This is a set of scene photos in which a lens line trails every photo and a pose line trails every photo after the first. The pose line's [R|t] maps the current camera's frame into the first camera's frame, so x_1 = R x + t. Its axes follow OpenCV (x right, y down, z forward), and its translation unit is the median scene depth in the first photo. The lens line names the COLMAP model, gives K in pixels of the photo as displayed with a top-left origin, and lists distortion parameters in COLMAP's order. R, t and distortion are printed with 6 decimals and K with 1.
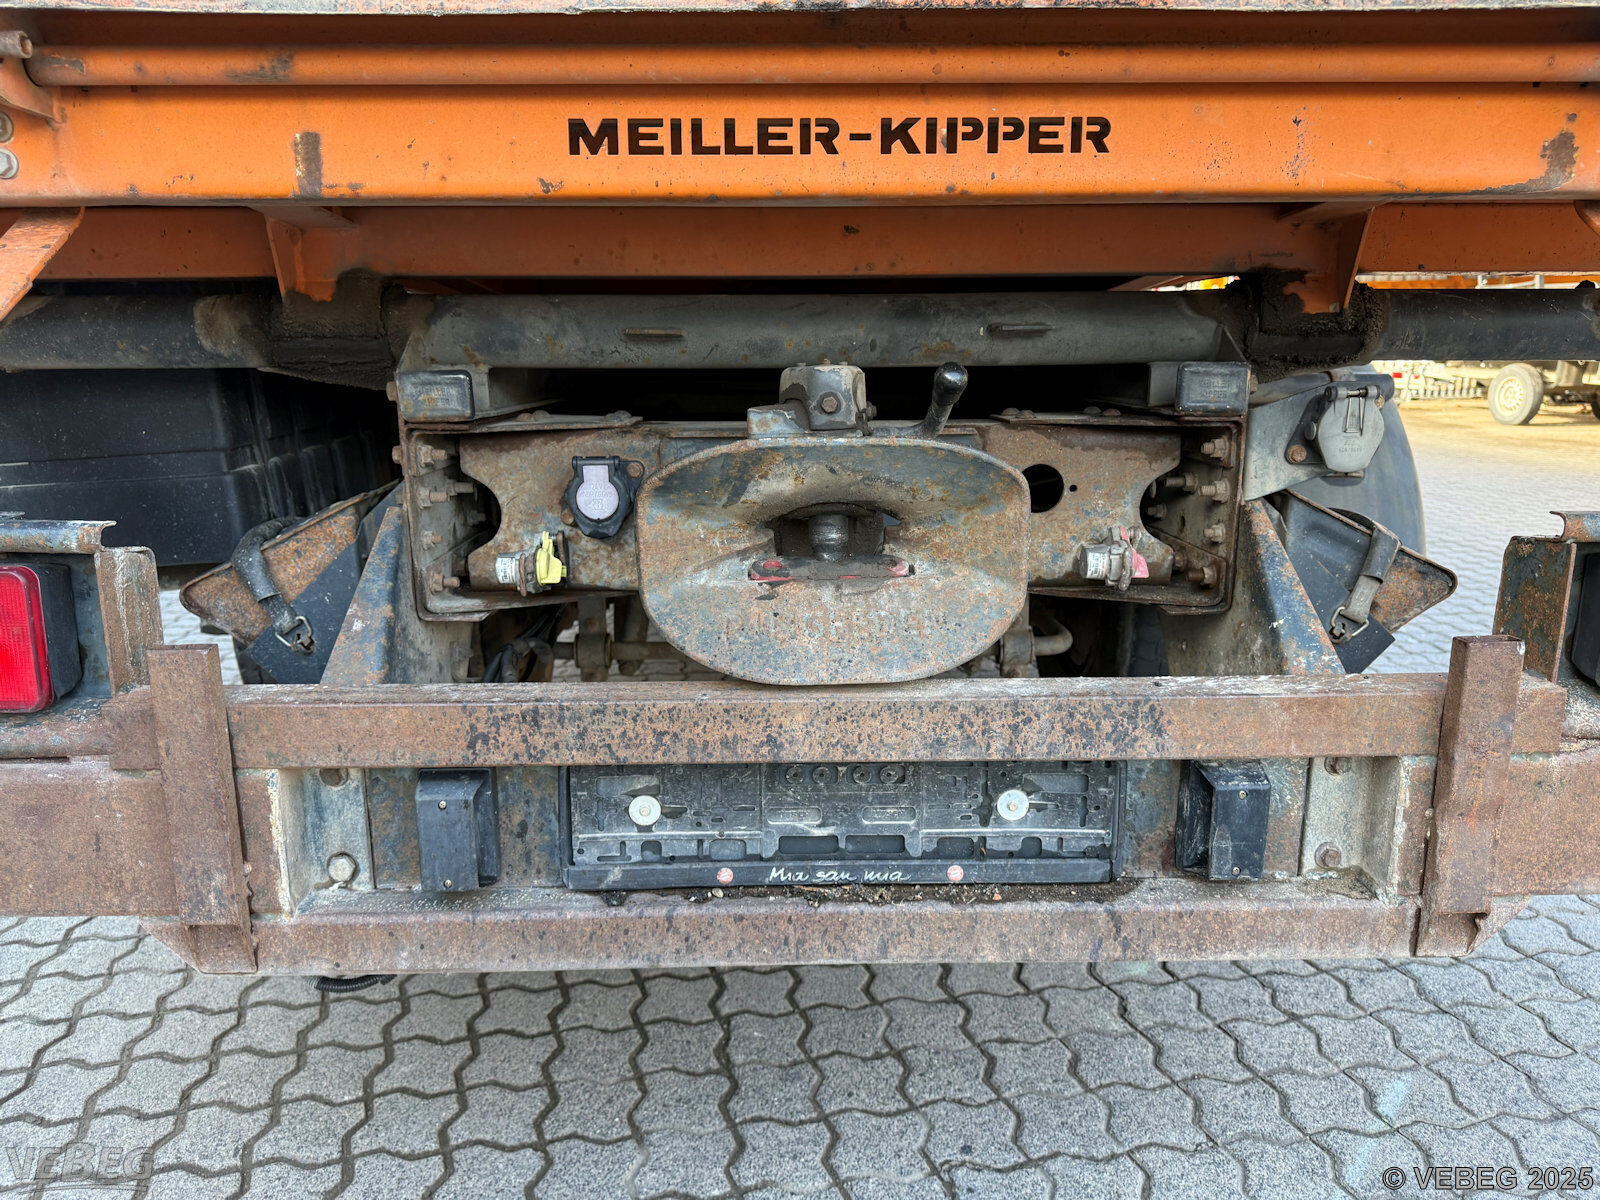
lens RADIAL K [[1072.0, 0, 800.0], [0, 1072.0, 600.0], [0, 0, 1]] dist [0.006332, -0.023378]
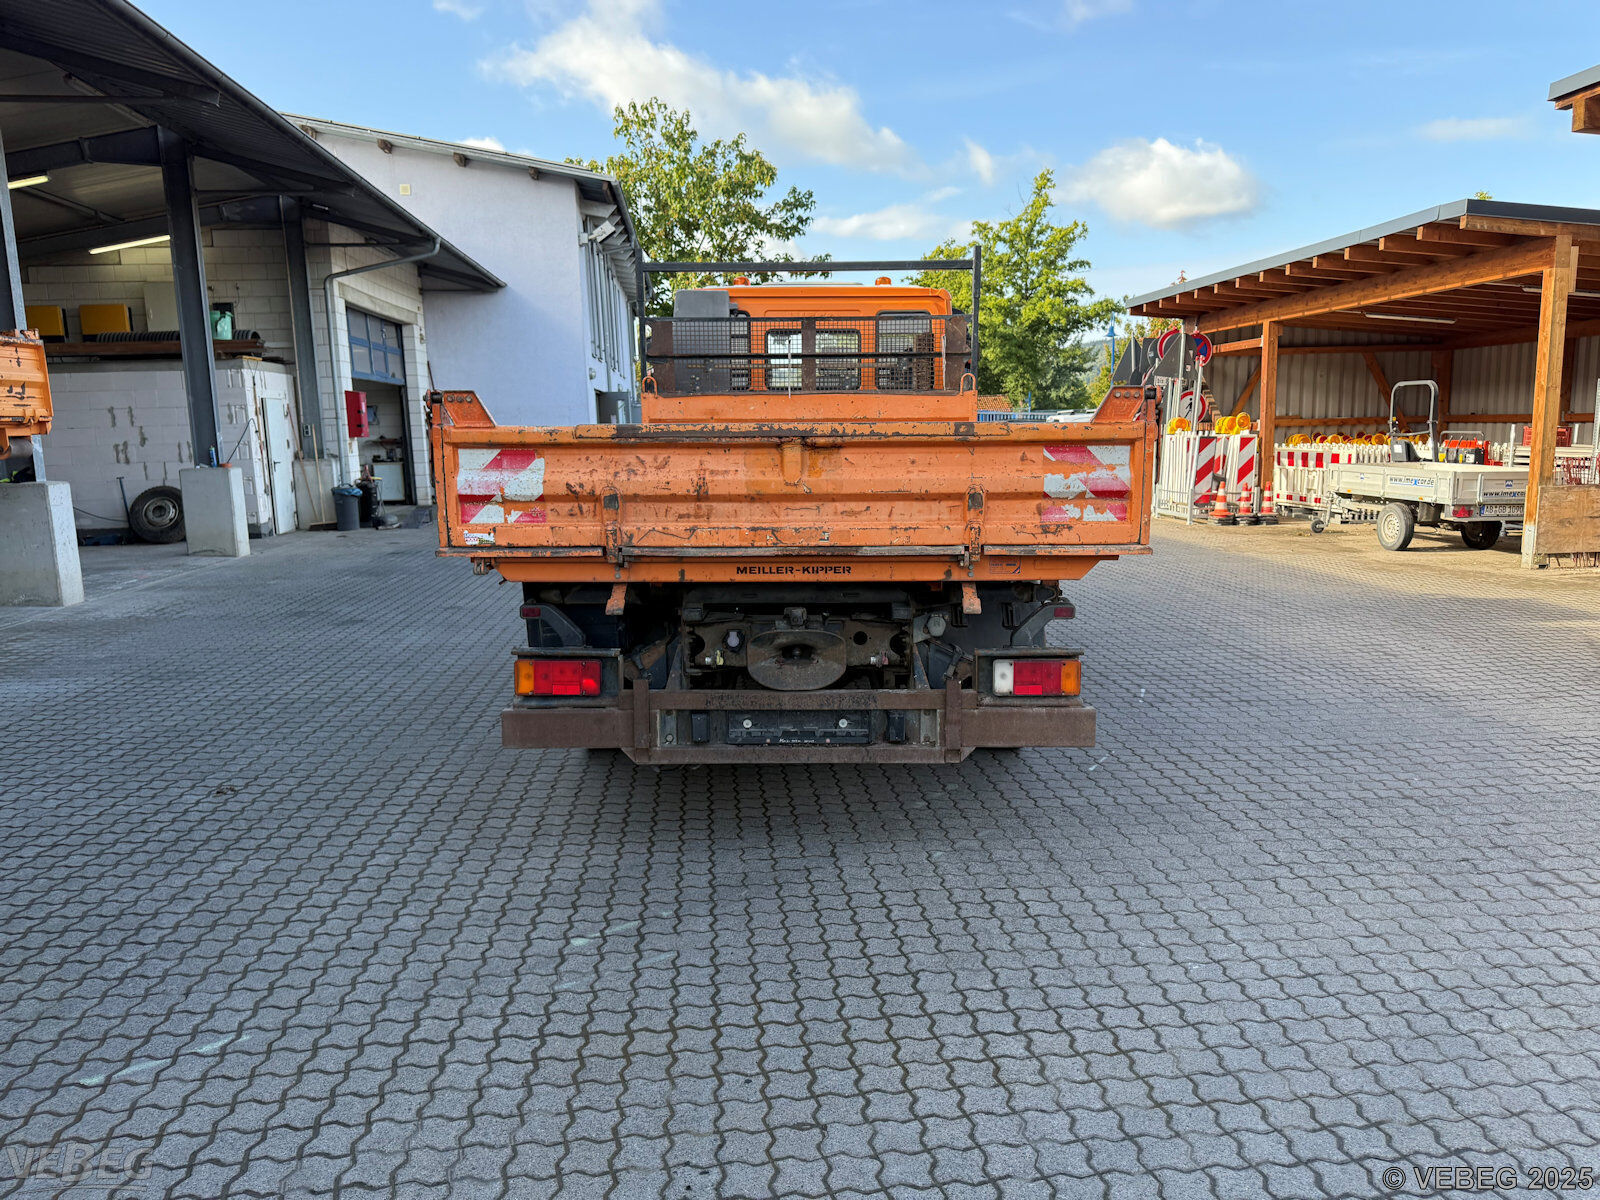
lens RADIAL K [[1072.0, 0, 800.0], [0, 1072.0, 600.0], [0, 0, 1]] dist [0.006332, -0.023378]
pose [[0.999279, 0.003801, -0.037767, 0.188188], [-0.006921, 0.996539, -0.082840, 0.070862], [0.037322, 0.083042, 0.995847, -2.872504]]
